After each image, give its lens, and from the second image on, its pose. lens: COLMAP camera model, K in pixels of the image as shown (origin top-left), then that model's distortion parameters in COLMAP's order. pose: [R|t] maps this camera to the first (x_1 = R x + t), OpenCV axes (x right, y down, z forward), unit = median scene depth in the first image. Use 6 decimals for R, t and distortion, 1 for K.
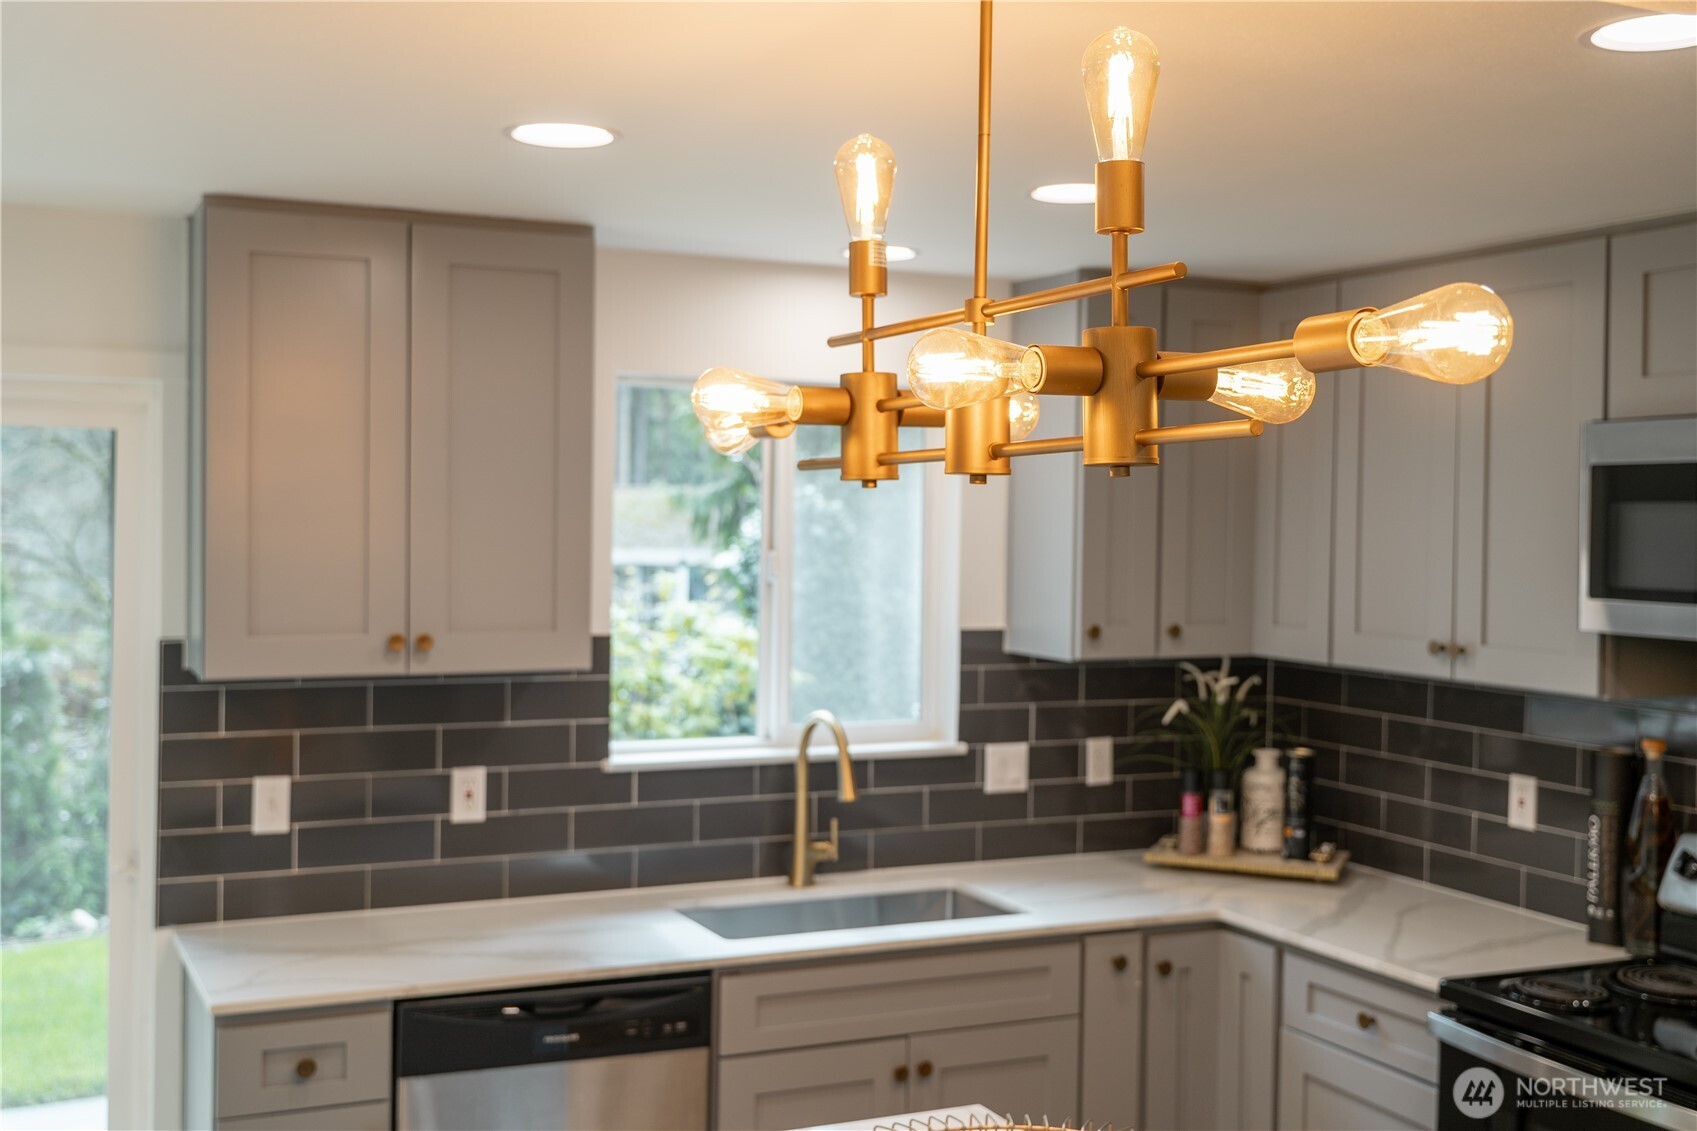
lens RADIAL K [[1807.8, 0, 840.0], [0, 1807.8, 568.3], [0, 0, 1]] dist [0.022347, 0.000000]
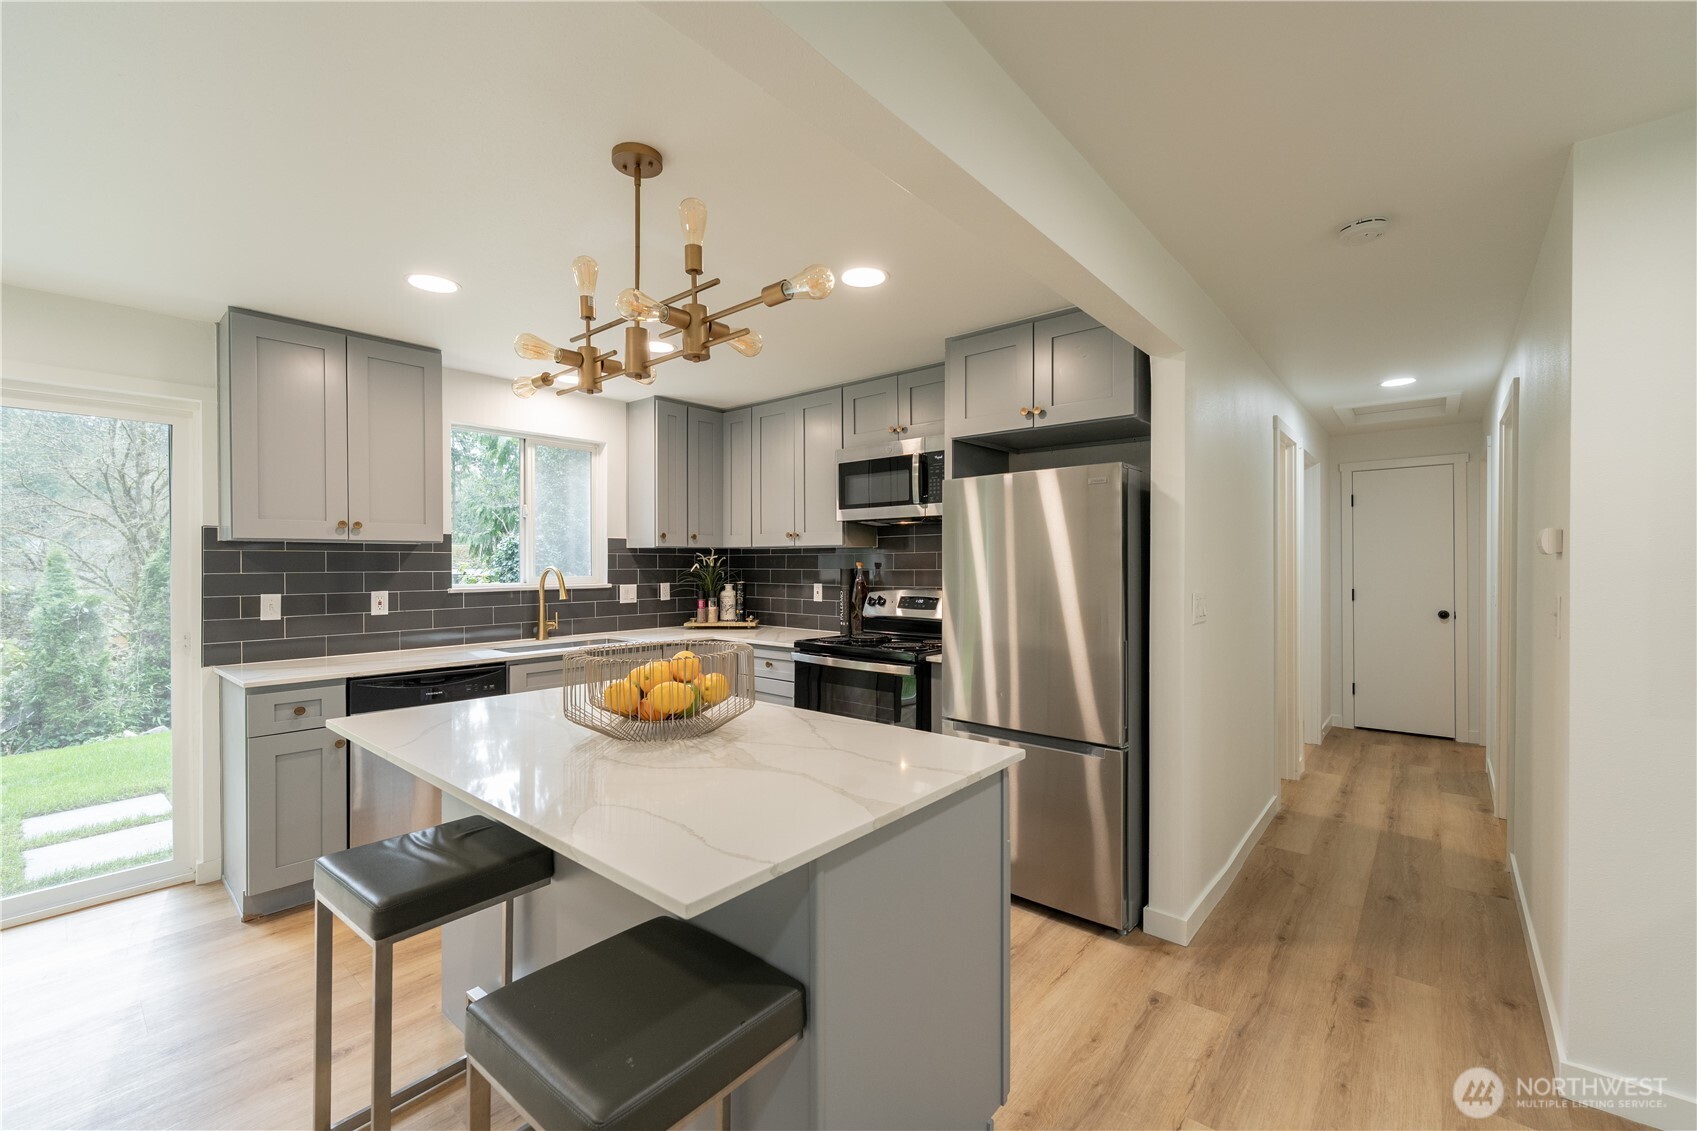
lens RADIAL K [[689.3, 0, 850.1], [0, 689.3, 569.4], [0, 0, 1]] dist [0.002161, -0.002430]
pose [[0.910467, -0.020960, 0.413050, -0.028216], [0.026916, 0.999601, -0.008605, 0.109447], [-0.412704, 0.018953, 0.910668, -0.014759]]
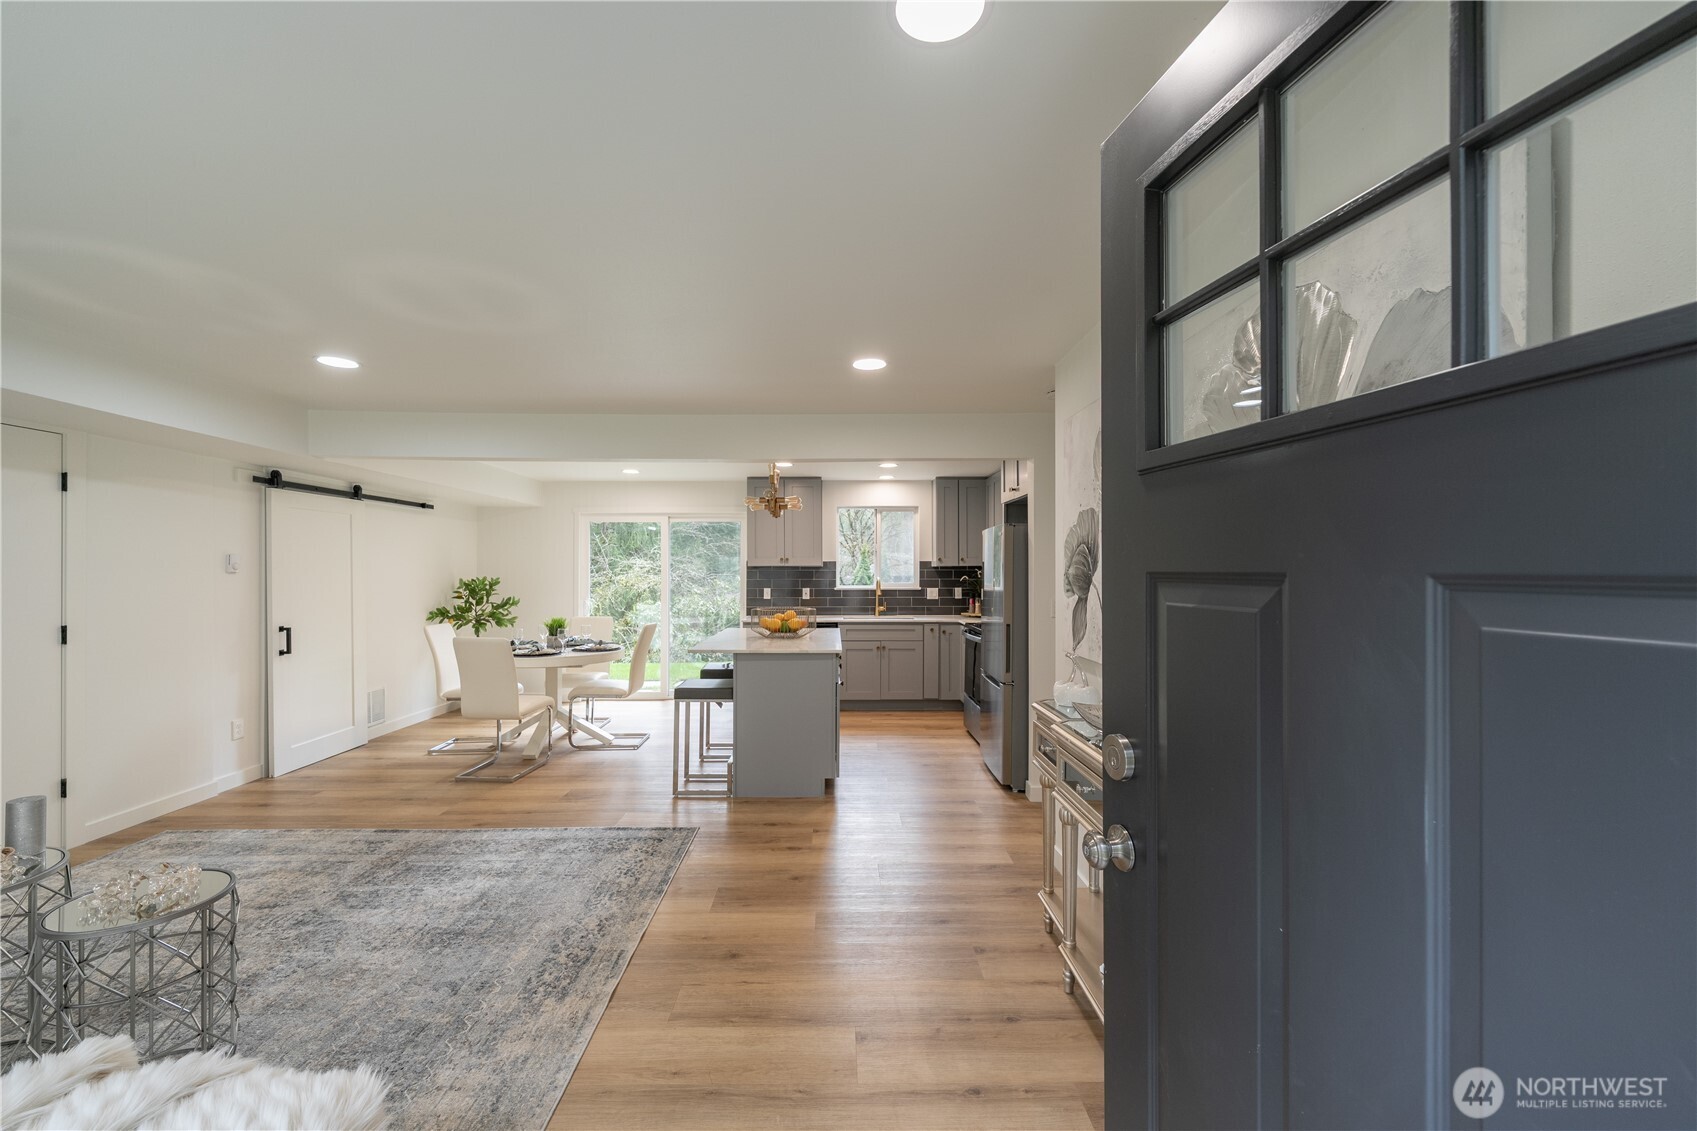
lens RADIAL K [[689.3, 0, 853.3], [0, 689.3, 568.5], [0, 0, 1]] dist [0.002161, -0.002430]
pose [[0.913510, -0.016215, -0.406493, 0.691126], [0.003547, 0.999485, -0.031897, 0.120692], [0.406801, 0.027697, 0.913097, -0.675929]]
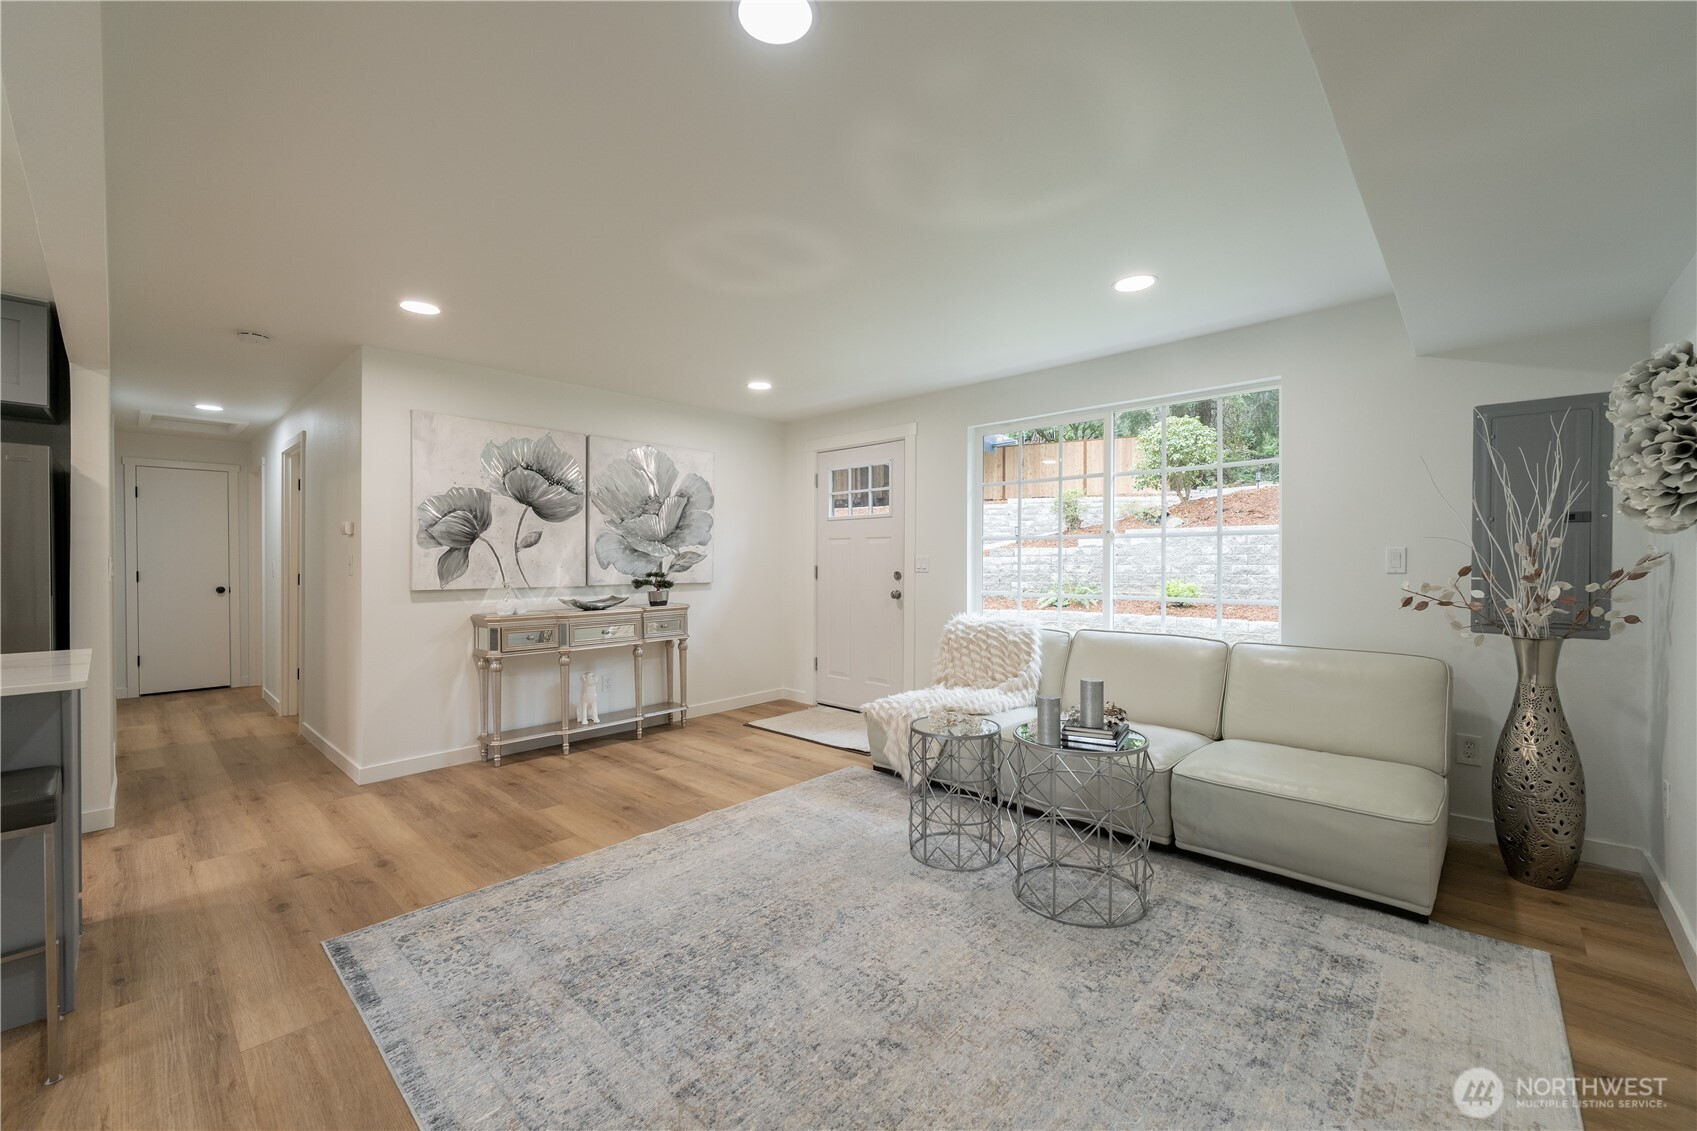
lens RADIAL K [[689.3, 0, 831.0], [0, 689.3, 562.7], [0, 0, 1]] dist [0.002161, -0.002430]
pose [[-0.350151, -0.016191, 0.936553, -0.550391], [0.018389, 0.999539, 0.024155, 0.137932], [-0.936513, 0.025680, -0.349692, -0.079377]]
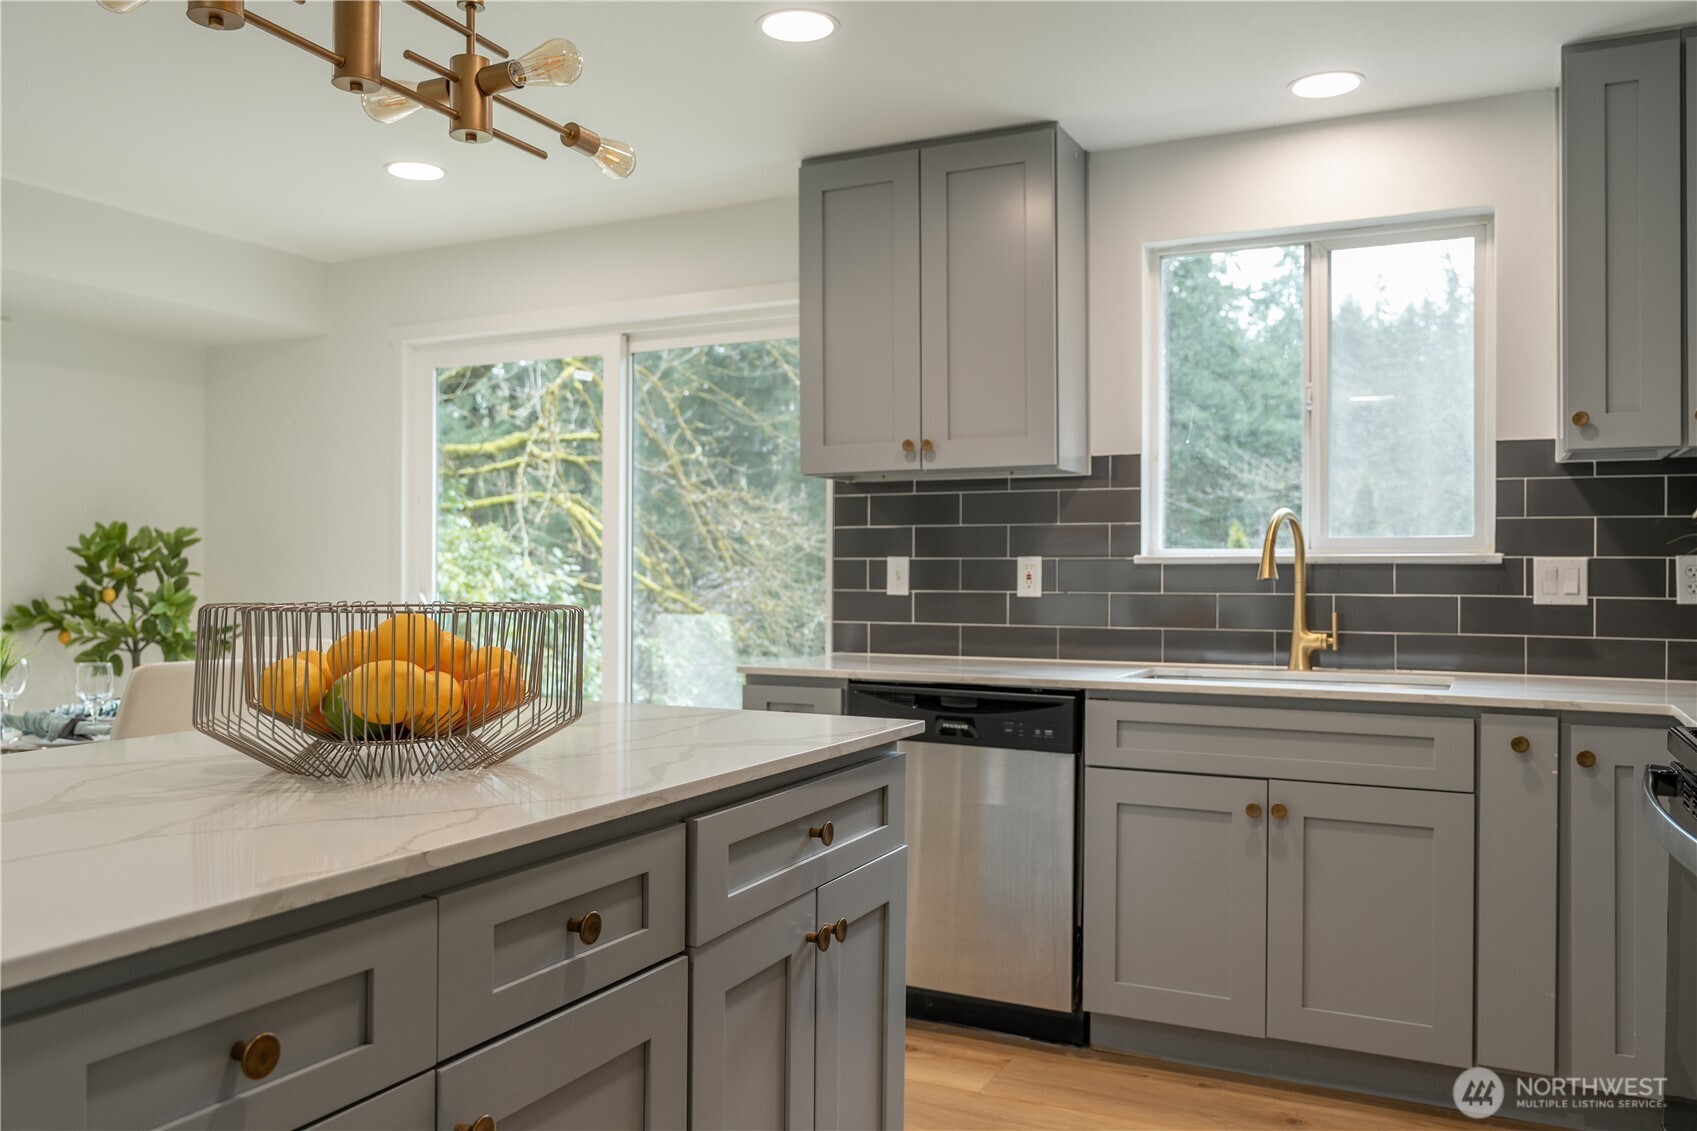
lens RADIAL K [[1328.4, 0, 833.3], [0, 1328.4, 568.7], [0, 0, 1]] dist [-0.028435, 0.000759]
pose [[0.616032, -0.015460, -0.787569, 0.485866], [-0.013674, 0.999447, -0.030315, 0.154369], [0.787602, 0.029444, 0.615480, 0.292757]]
